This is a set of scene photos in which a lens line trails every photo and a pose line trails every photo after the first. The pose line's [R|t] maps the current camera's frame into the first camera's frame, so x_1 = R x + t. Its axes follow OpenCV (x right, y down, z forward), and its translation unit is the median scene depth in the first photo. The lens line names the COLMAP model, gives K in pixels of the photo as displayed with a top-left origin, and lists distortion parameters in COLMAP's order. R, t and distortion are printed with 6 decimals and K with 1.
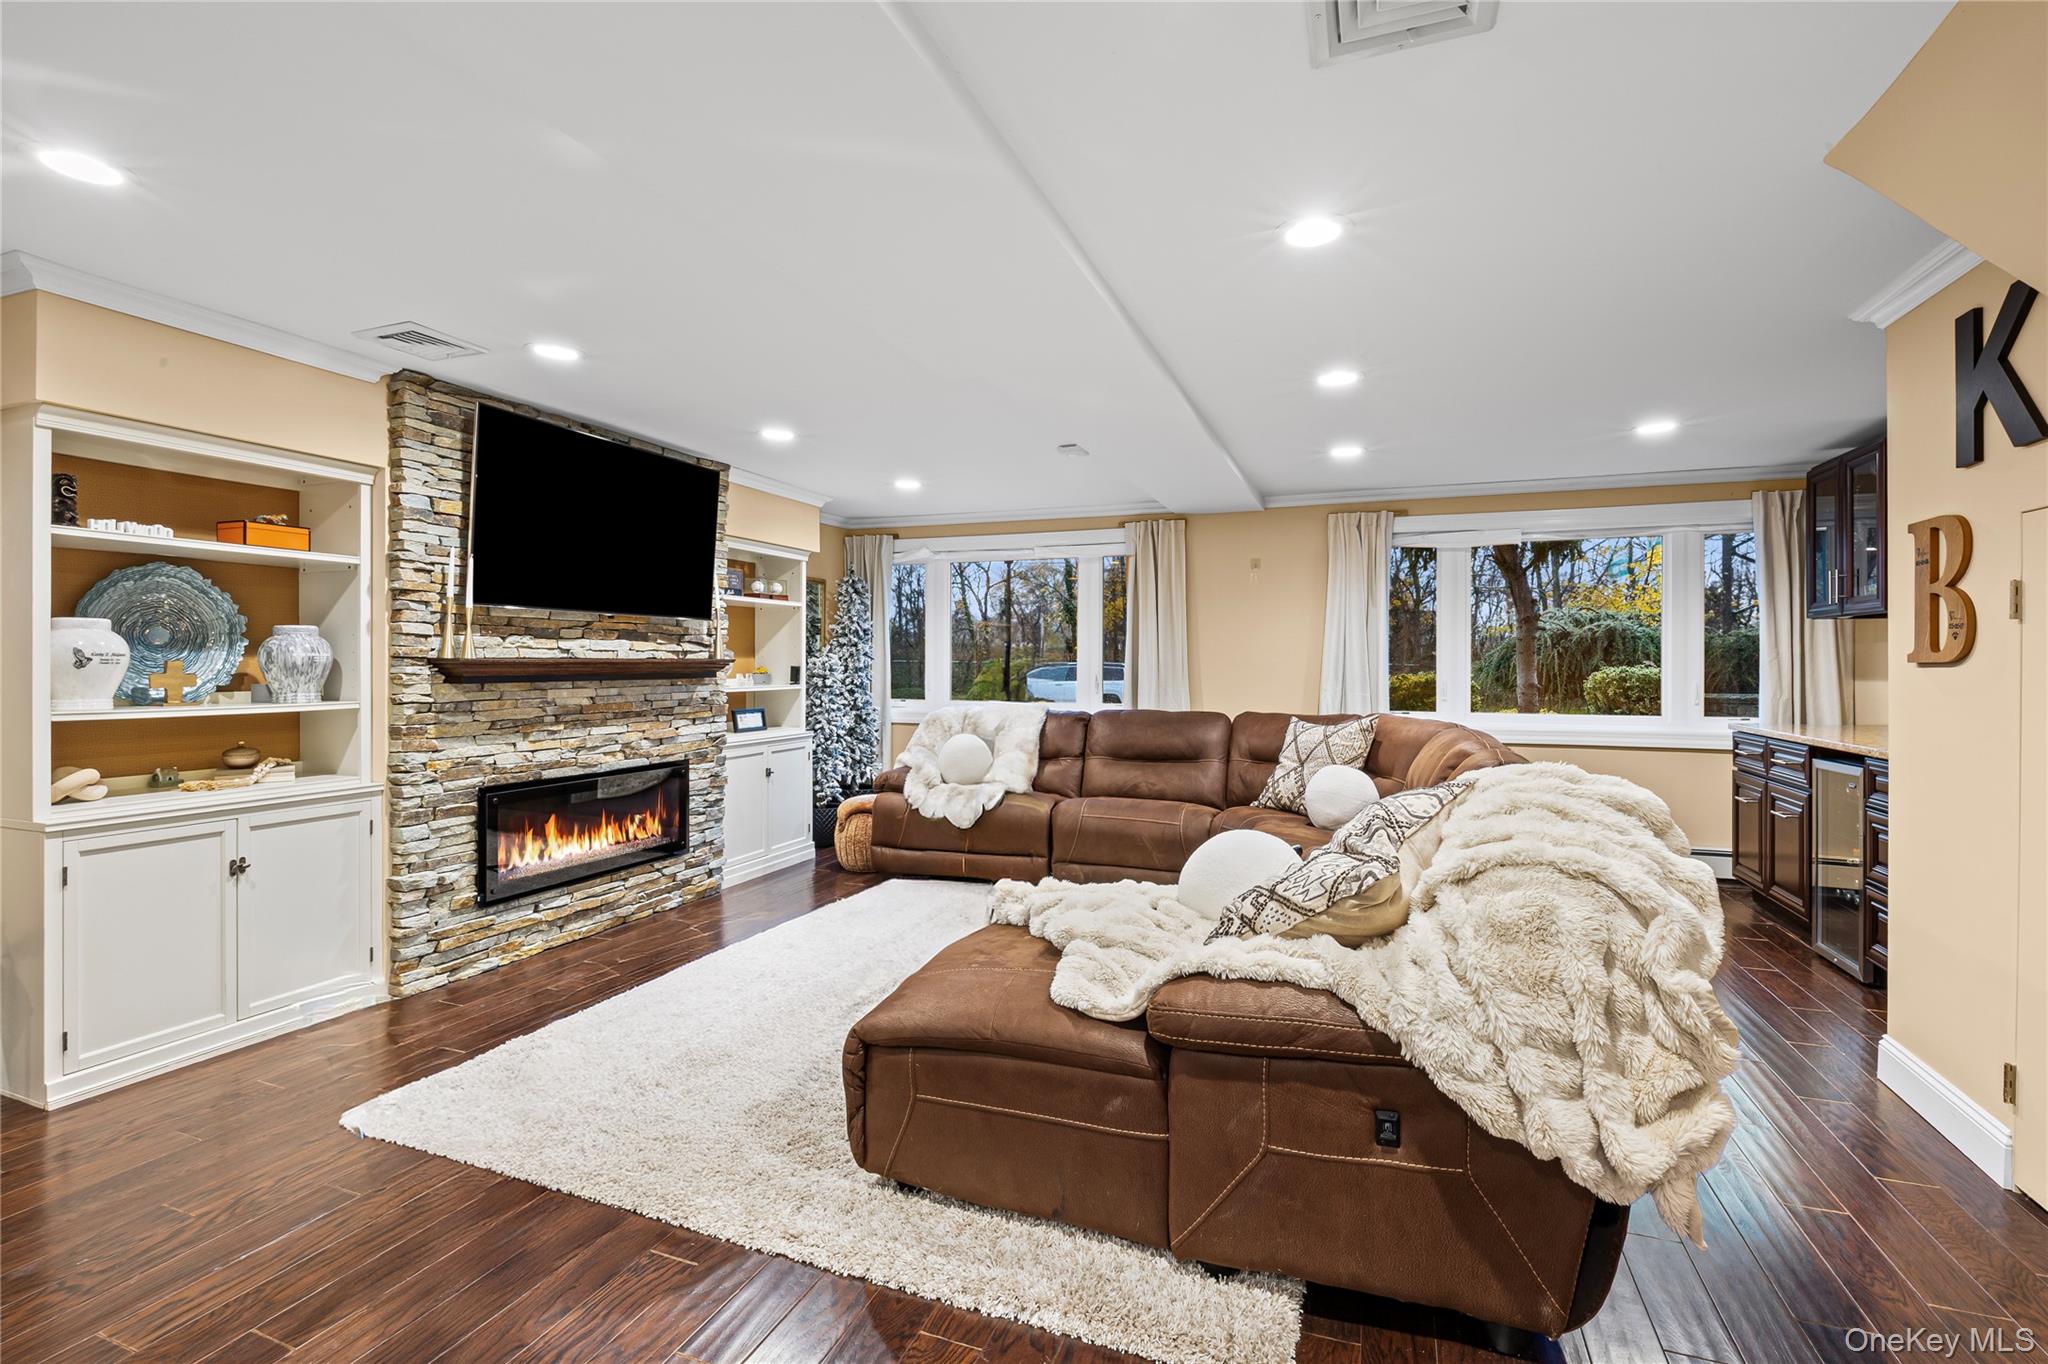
lens RADIAL K [[879.8, 0, 1030.4], [0, 879.8, 662.6], [0, 0, 1]] dist [-0.015968, 0.000298]
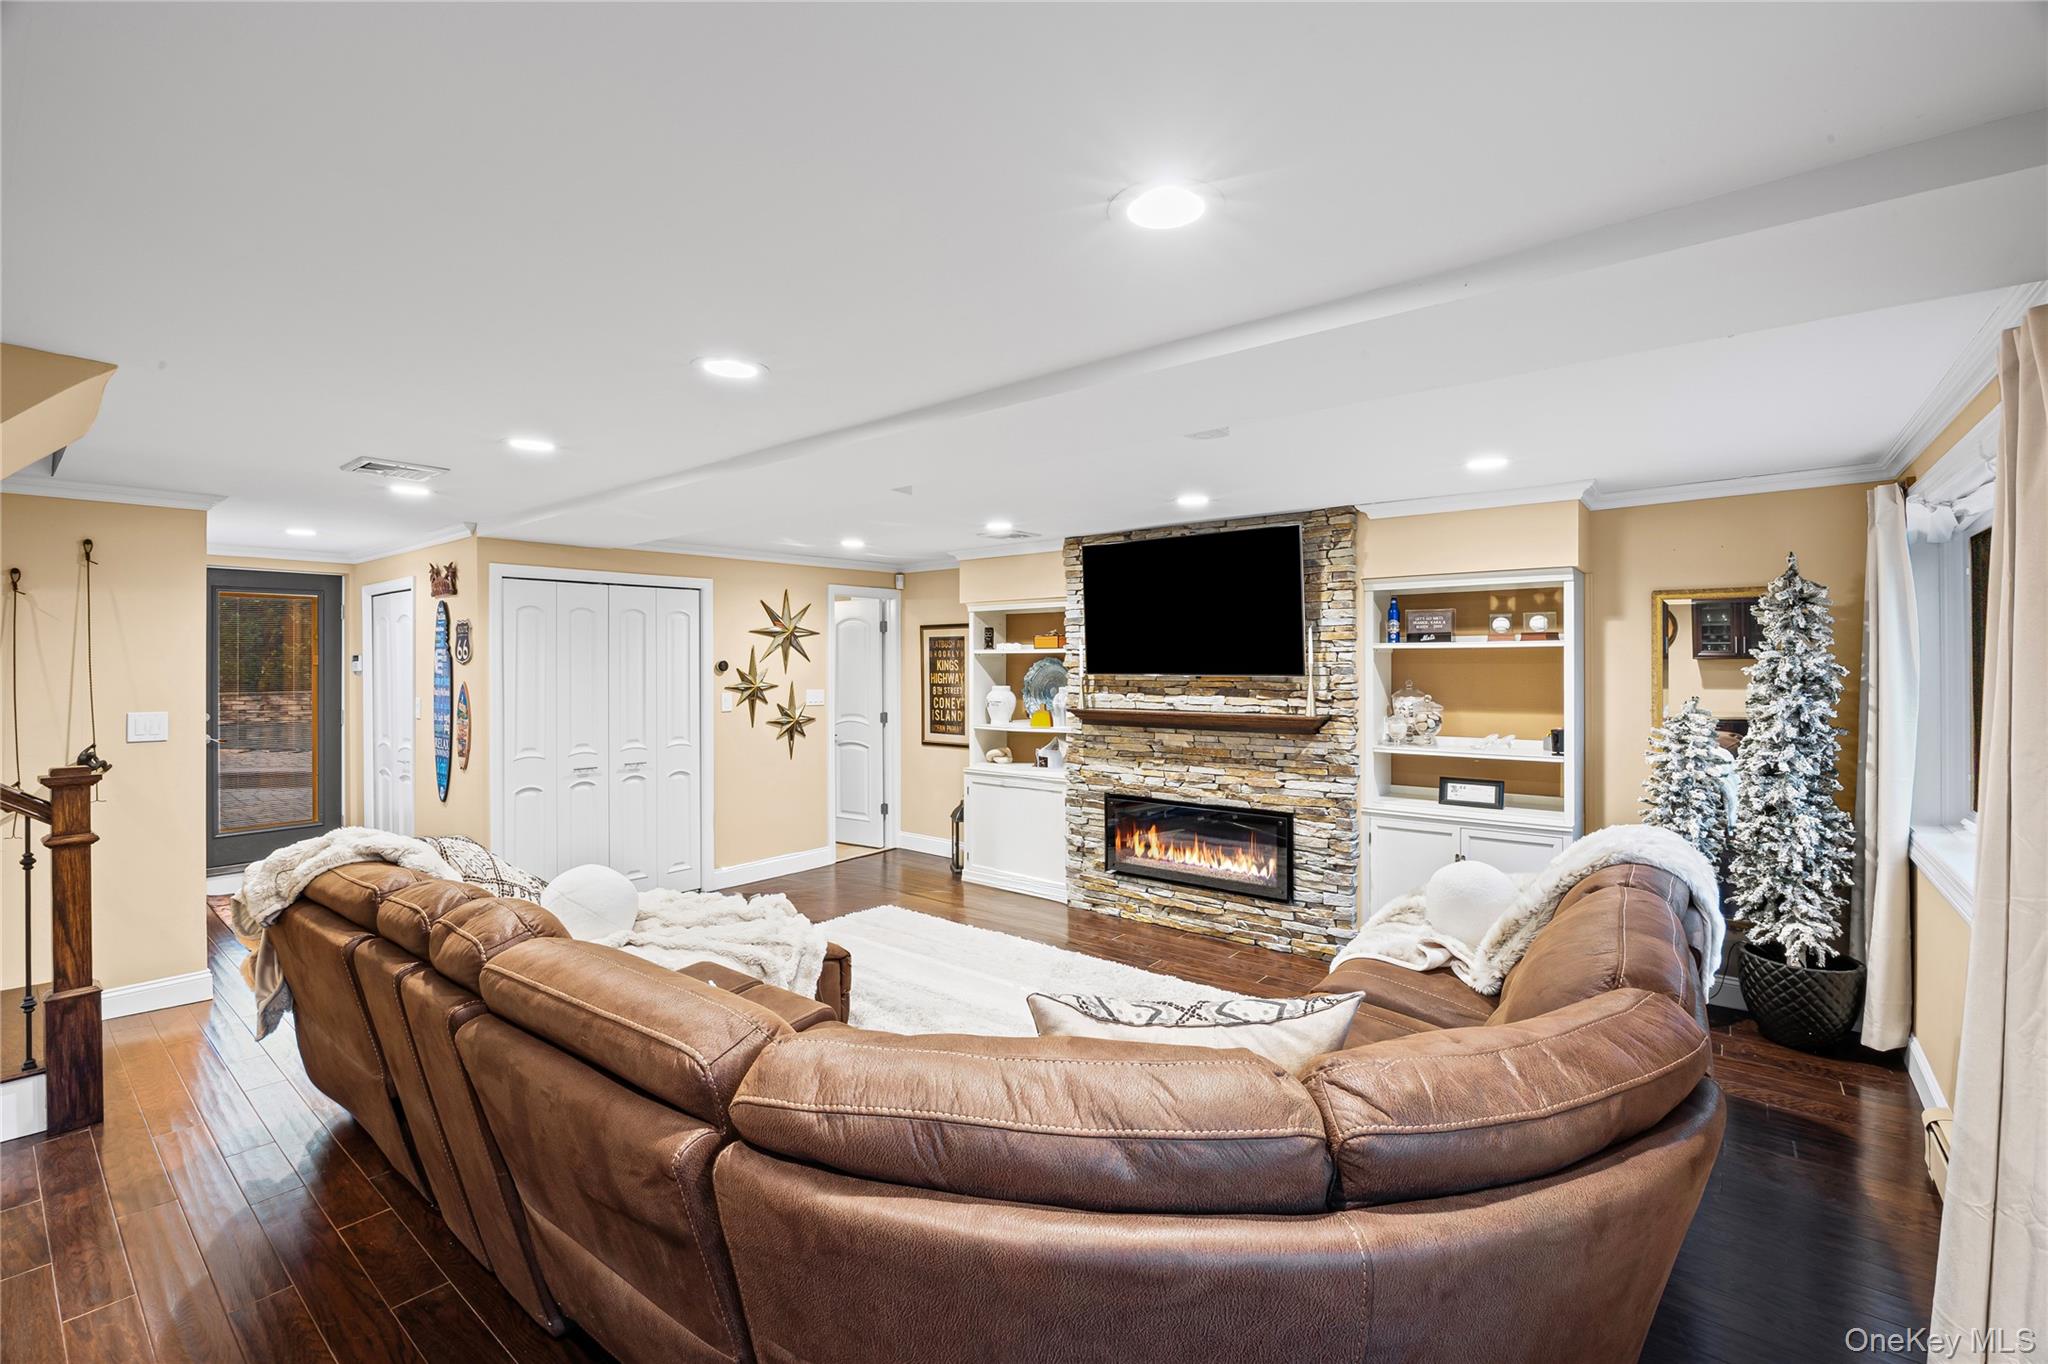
lens RADIAL K [[879.8, 0, 1030.4], [0, 879.8, 662.6], [0, 0, 1]] dist [-0.015968, 0.000298]
pose [[-0.288557, -0.004484, -0.957452, 0.770446], [-0.000014, 0.999989, -0.004679, -0.068013], [0.957463, -0.001336, -0.288554, 1.145631]]
